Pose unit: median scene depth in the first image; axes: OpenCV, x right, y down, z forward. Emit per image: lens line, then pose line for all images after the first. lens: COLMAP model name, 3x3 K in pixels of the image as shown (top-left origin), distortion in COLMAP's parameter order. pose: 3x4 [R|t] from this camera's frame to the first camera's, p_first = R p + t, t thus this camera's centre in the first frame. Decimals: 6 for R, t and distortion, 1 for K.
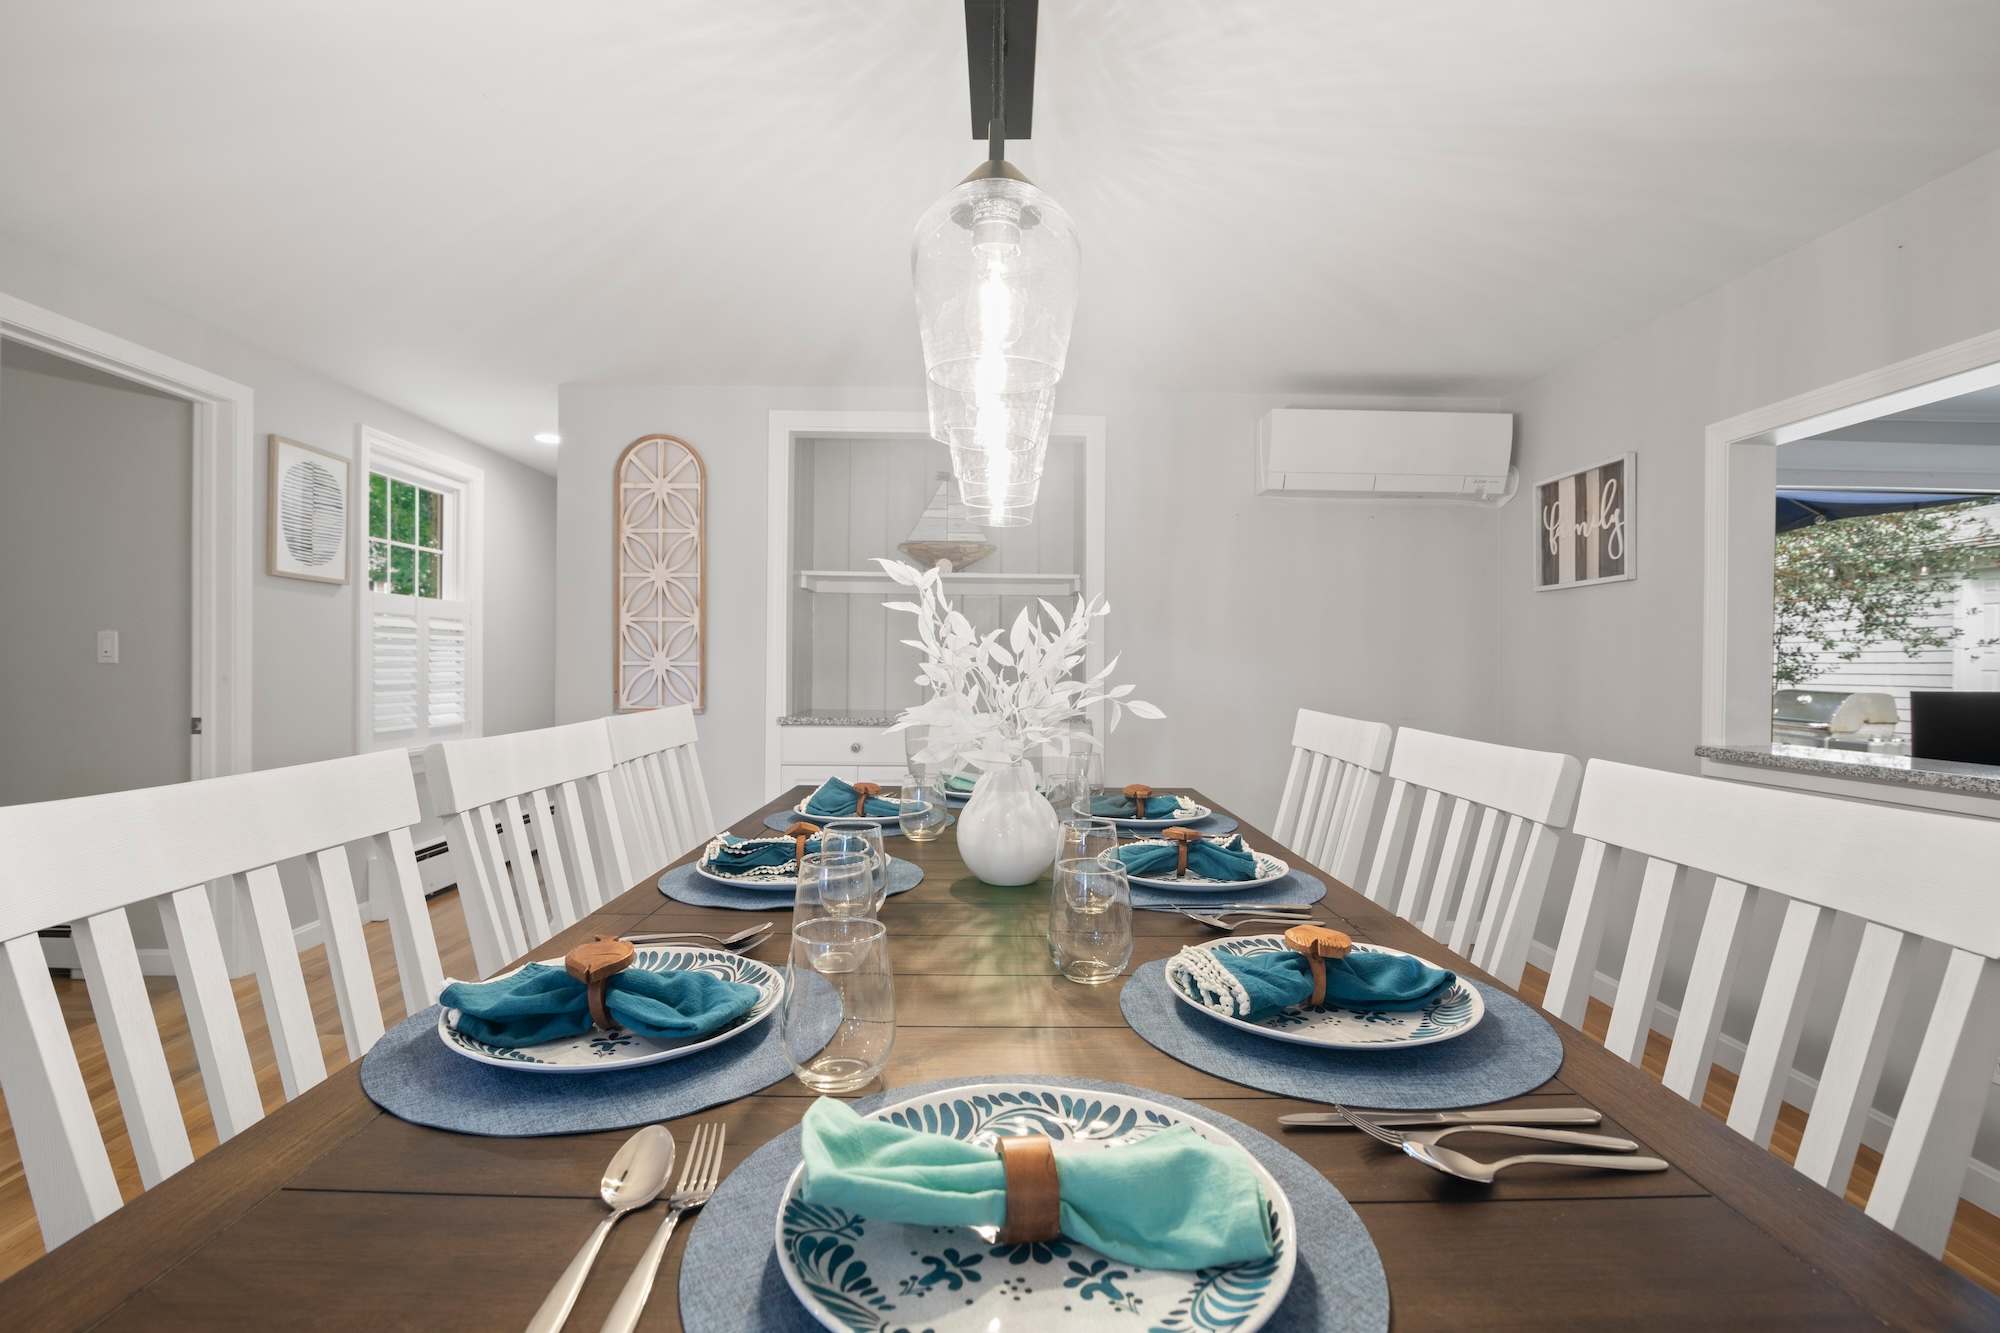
lens RADIAL K [[914.8, 0, 1000.0], [0, 914.8, 666.5], [0, 0, 1]] dist [-0.022449, -0.000238]
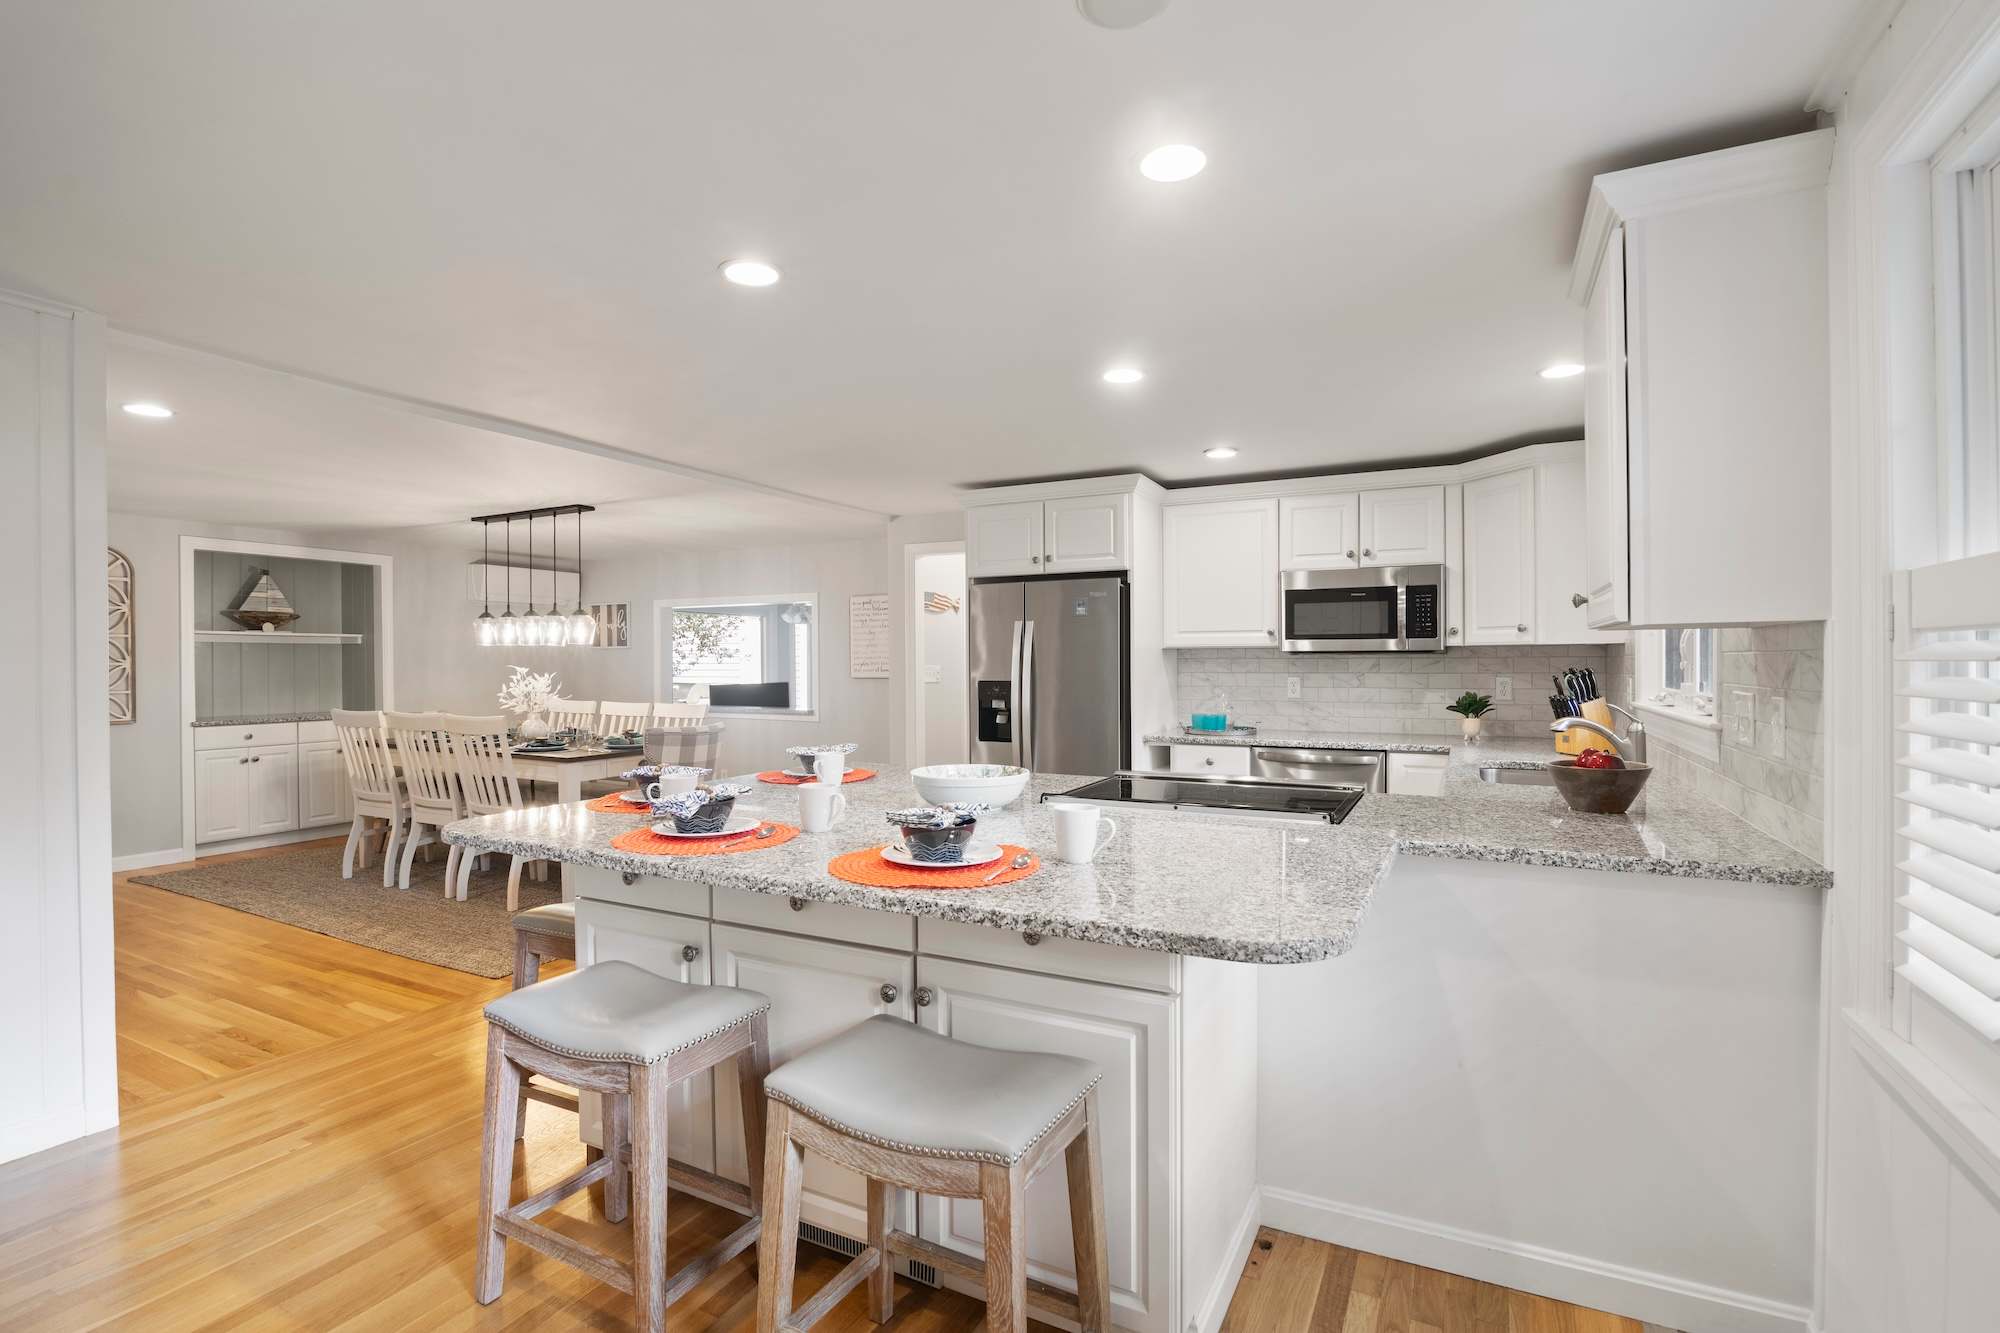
lens RADIAL K [[914.8, 0, 1000.0], [0, 914.8, 666.5], [0, 0, 1]] dist [-0.022449, -0.000238]
pose [[0.471482, -0.017426, 0.881704, -1.097698], [0.013473, 0.999830, 0.012556, -0.052116], [-0.881773, 0.005959, 0.471637, -1.176855]]
